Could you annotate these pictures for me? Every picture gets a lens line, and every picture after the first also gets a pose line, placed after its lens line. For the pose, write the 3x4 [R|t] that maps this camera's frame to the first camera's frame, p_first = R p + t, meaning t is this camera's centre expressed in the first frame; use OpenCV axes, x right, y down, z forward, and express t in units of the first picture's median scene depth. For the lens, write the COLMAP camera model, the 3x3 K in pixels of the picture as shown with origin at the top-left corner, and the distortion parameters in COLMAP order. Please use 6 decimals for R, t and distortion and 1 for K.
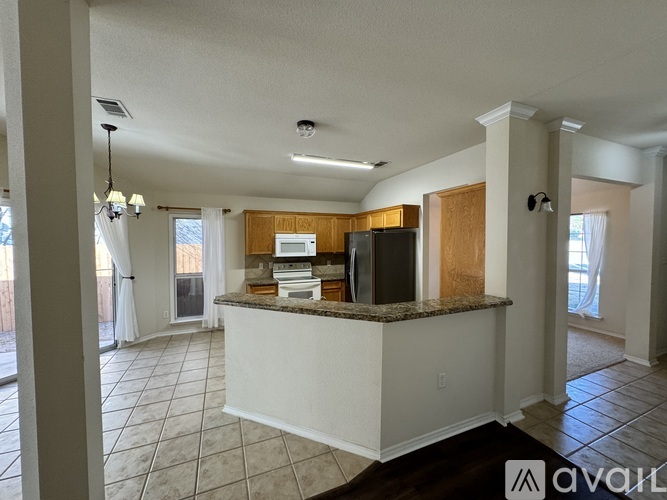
lens RADIAL K [[266.8, 0, 333.5], [0, 266.8, 250.0], [0, 0, 1]] dist [-0.002319, 0.000079]
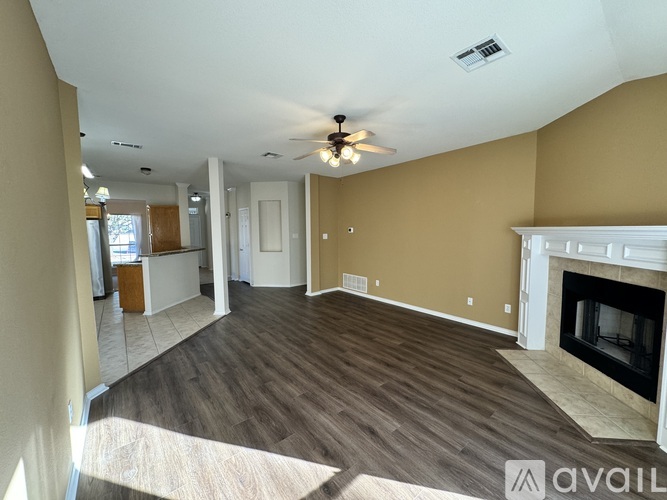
lens RADIAL K [[266.8, 0, 333.5], [0, 266.8, 250.0], [0, 0, 1]] dist [-0.002319, 0.000079]
pose [[-0.285619, -0.070234, 0.955766, -1.722068], [0.047617, 0.995039, 0.087350, 0.024897], [-0.957160, 0.070460, -0.280857, 0.173697]]
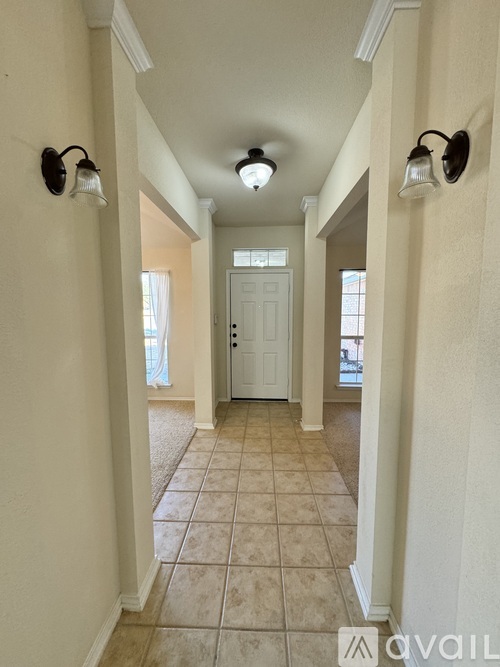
lens RADIAL K [[266.8, 0, 250.0], [0, 266.8, 333.5], [0, 0, 1]] dist [-0.002319, 0.000079]
pose [[0.429246, -0.080471, 0.899596, 0.343737], [0.034265, 0.996757, 0.072813, 0.016909], [-0.902537, -0.000430, 0.430611, 0.403270]]
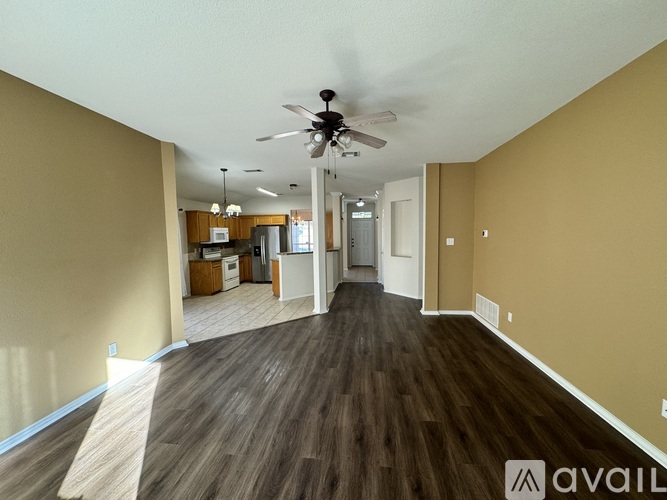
lens RADIAL K [[266.8, 0, 333.5], [0, 266.8, 250.0], [0, 0, 1]] dist [-0.002319, 0.000079]
pose [[0.496486, -0.063572, 0.865714, -1.496149], [0.048950, 0.997778, 0.045197, 0.038659], [-0.866664, 0.019937, 0.498495, -0.410959]]
